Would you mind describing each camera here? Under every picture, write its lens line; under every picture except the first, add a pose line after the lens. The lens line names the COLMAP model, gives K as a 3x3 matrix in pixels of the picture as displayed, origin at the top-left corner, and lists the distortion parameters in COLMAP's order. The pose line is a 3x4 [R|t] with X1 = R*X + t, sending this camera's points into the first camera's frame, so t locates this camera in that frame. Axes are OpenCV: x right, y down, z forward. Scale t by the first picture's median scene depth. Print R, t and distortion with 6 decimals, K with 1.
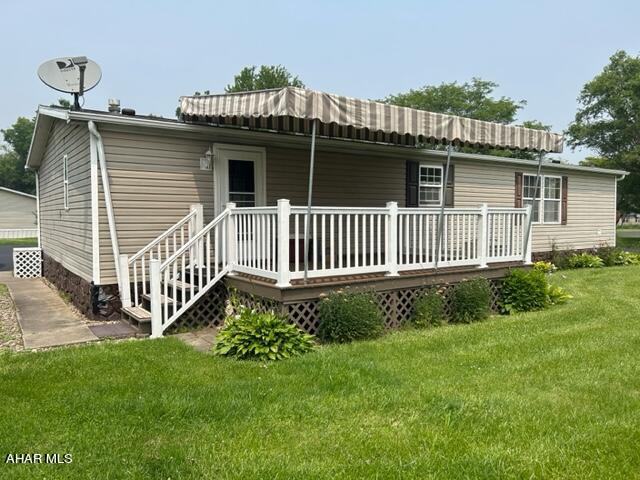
lens RADIAL K [[483.7, 0, 316.2], [0, 483.7, 243.2], [0, 0, 1]] dist [0.053399, -0.063024]
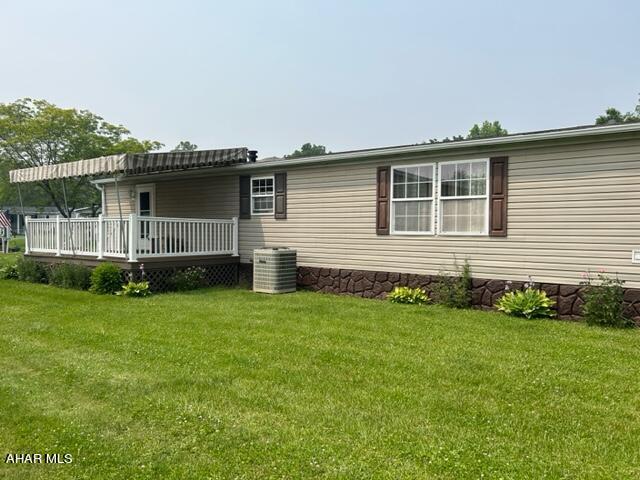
lens RADIAL K [[459.3, 0, 320.0], [0, 459.3, 240.0], [0, 0, 1]] dist [0.075118, -0.092002]
pose [[0.342888, 0.027006, -0.938988, 1.248079], [-0.053743, 0.998513, 0.009093, -0.035481], [0.937838, 0.047346, 0.343830, 0.769417]]
